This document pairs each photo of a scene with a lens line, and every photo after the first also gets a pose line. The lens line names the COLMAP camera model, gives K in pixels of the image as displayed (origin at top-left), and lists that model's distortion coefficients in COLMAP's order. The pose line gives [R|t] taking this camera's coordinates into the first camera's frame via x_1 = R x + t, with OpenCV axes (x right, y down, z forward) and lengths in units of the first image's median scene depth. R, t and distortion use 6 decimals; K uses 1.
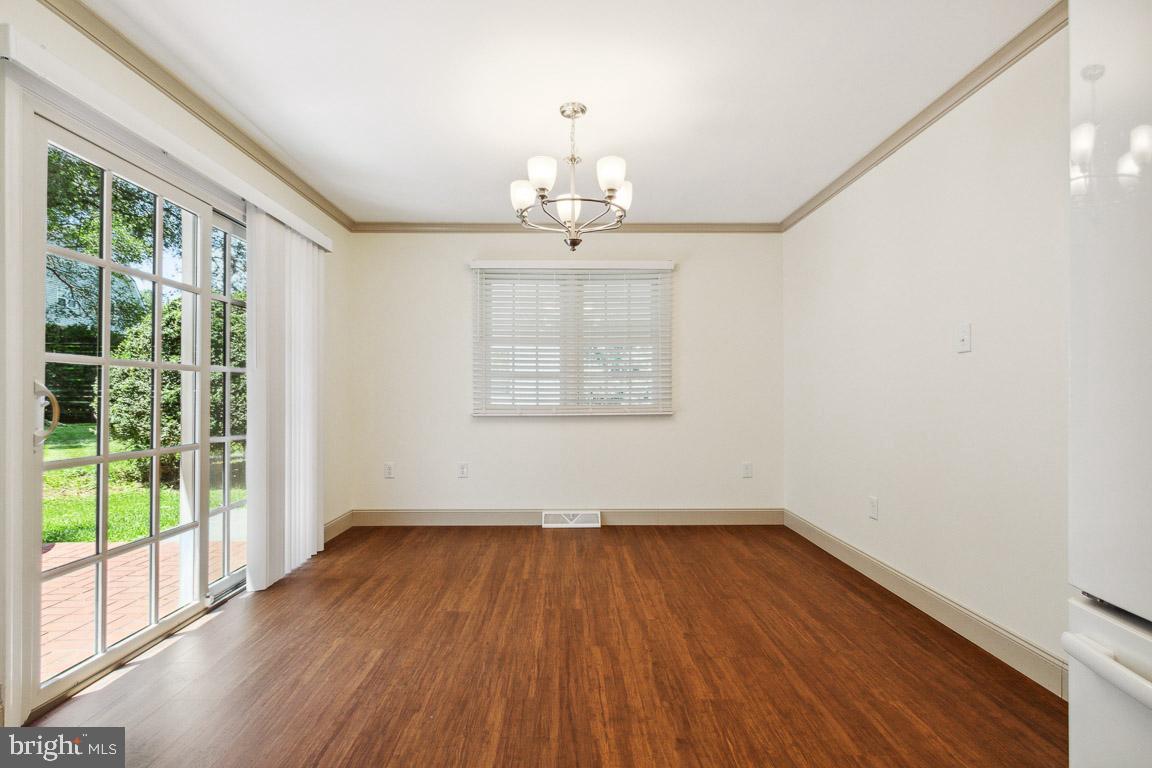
lens RADIAL K [[529.6, 0, 570.2], [0, 529.6, 390.8], [0, 0, 1]] dist [0.004349, -0.001670]
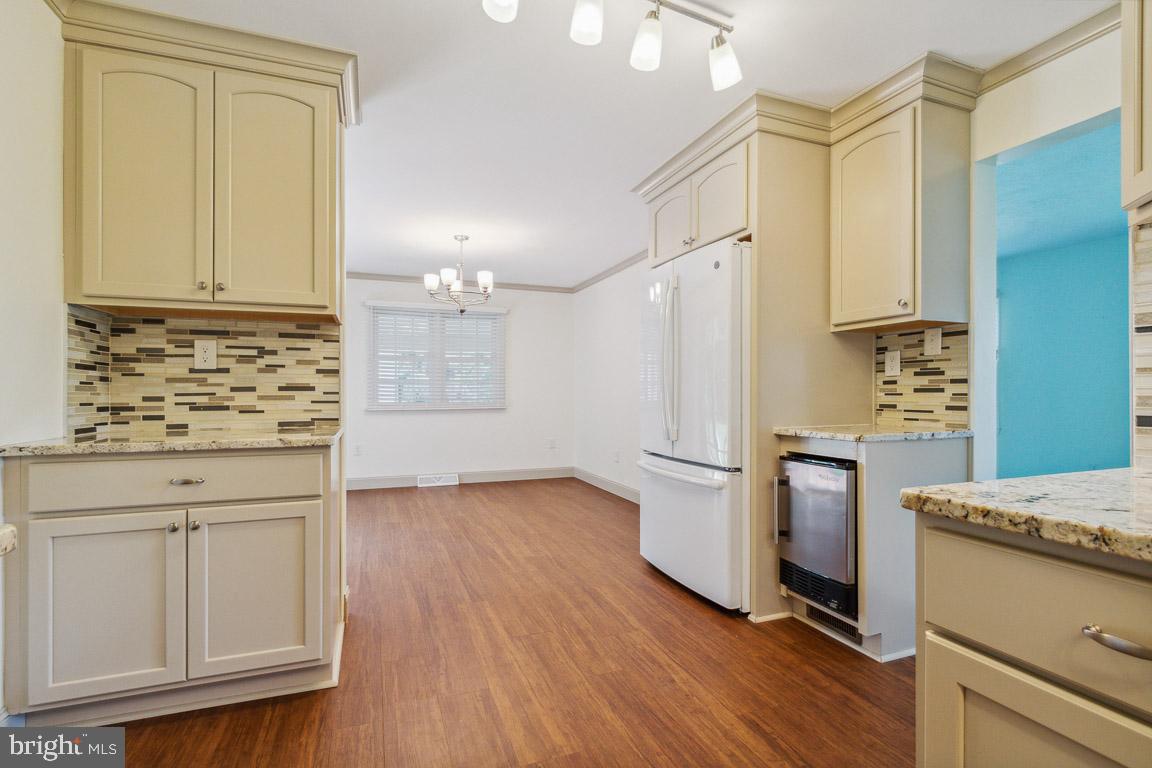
lens RADIAL K [[529.6, 0, 571.5], [0, 529.6, 392.3], [0, 0, 1]] dist [0.004349, -0.001670]
pose [[0.935626, 0.001298, 0.352991, -0.198484], [-0.001481, 0.999999, 0.000249, -0.002547], [-0.352990, -0.000756, 0.935627, -0.582832]]
